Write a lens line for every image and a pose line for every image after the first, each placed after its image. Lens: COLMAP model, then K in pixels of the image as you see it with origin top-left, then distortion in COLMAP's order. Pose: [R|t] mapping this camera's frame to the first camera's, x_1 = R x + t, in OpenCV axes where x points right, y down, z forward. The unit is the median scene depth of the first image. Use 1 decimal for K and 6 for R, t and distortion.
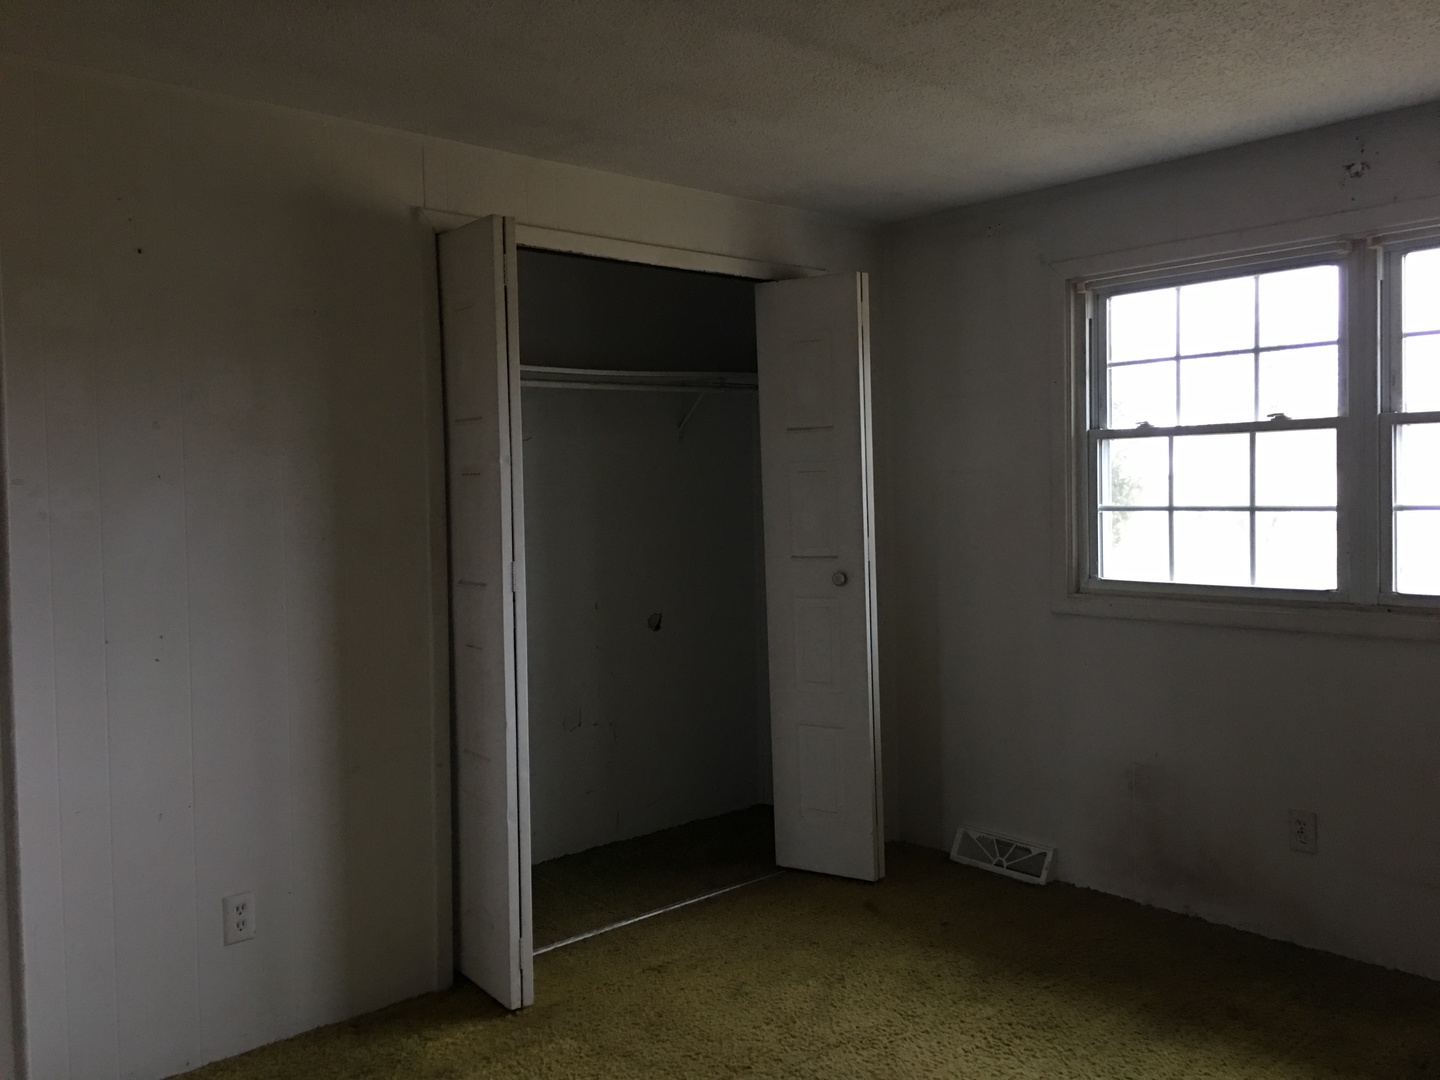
lens RADIAL K [[1286.6, 0, 720.0], [0, 1286.6, 540.0], [0, 0, 1]] dist [0.101746, -0.000694]
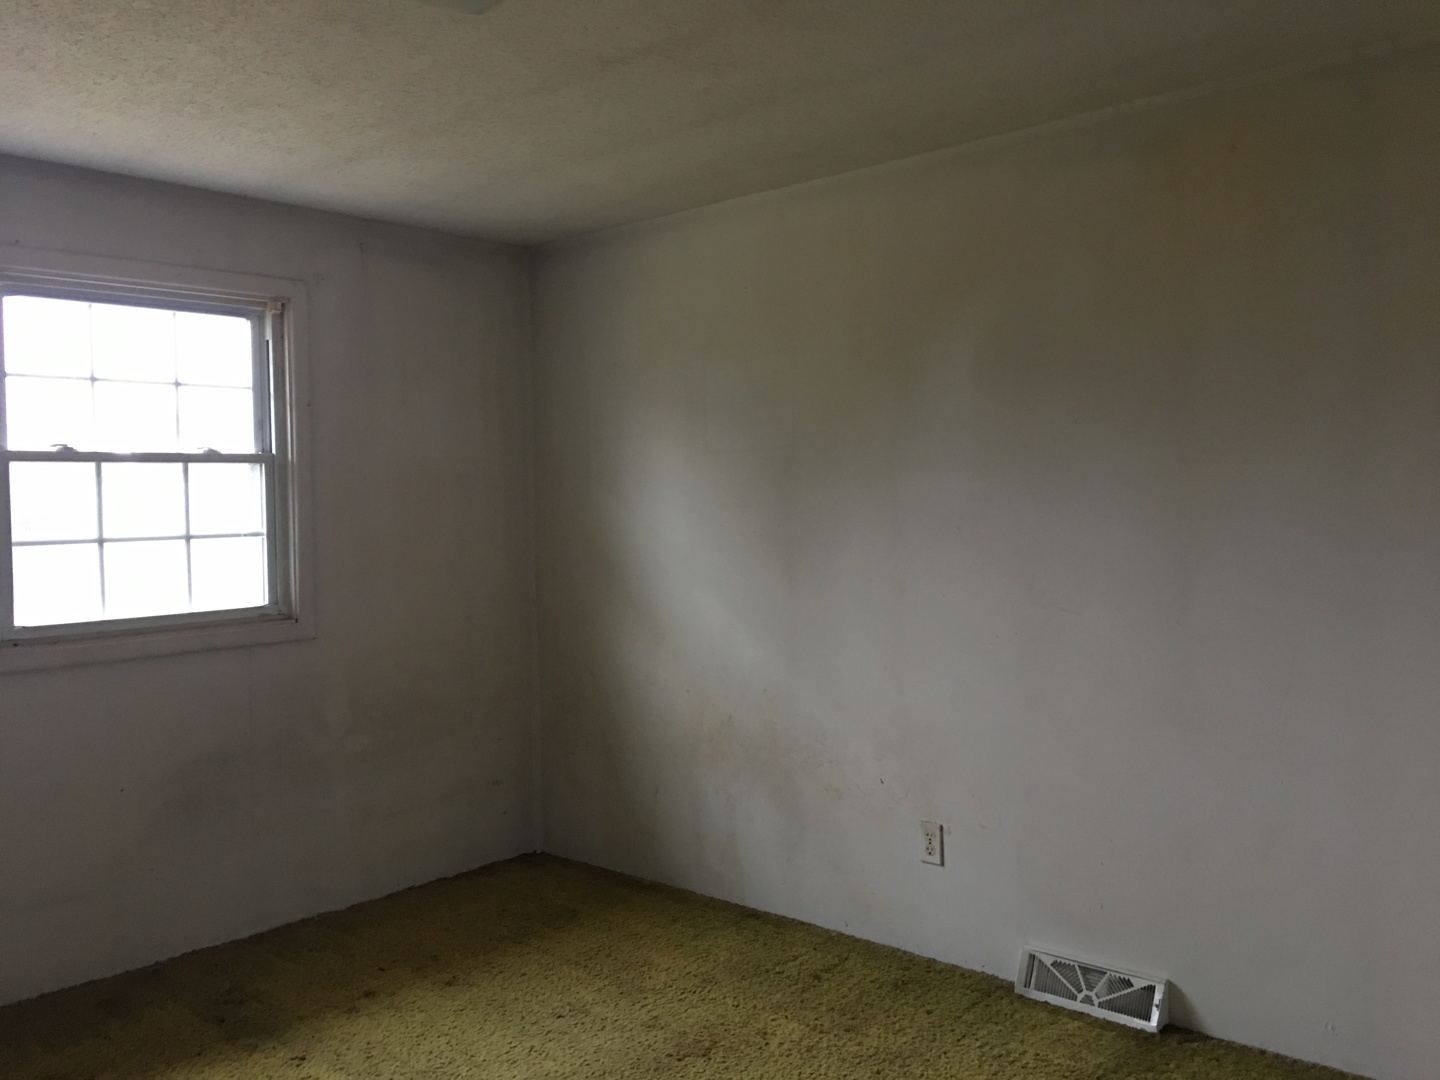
lens RADIAL K [[1216.6, 0, 720.4], [0, 1216.6, 526.9], [0, 0, 1]] dist [0.086317, -0.094438]
pose [[-0.057103, -0.006073, 0.998350, -0.589879], [0.061453, 0.998064, 0.009587, -0.015859], [-0.996475, 0.061899, -0.056620, 0.645861]]
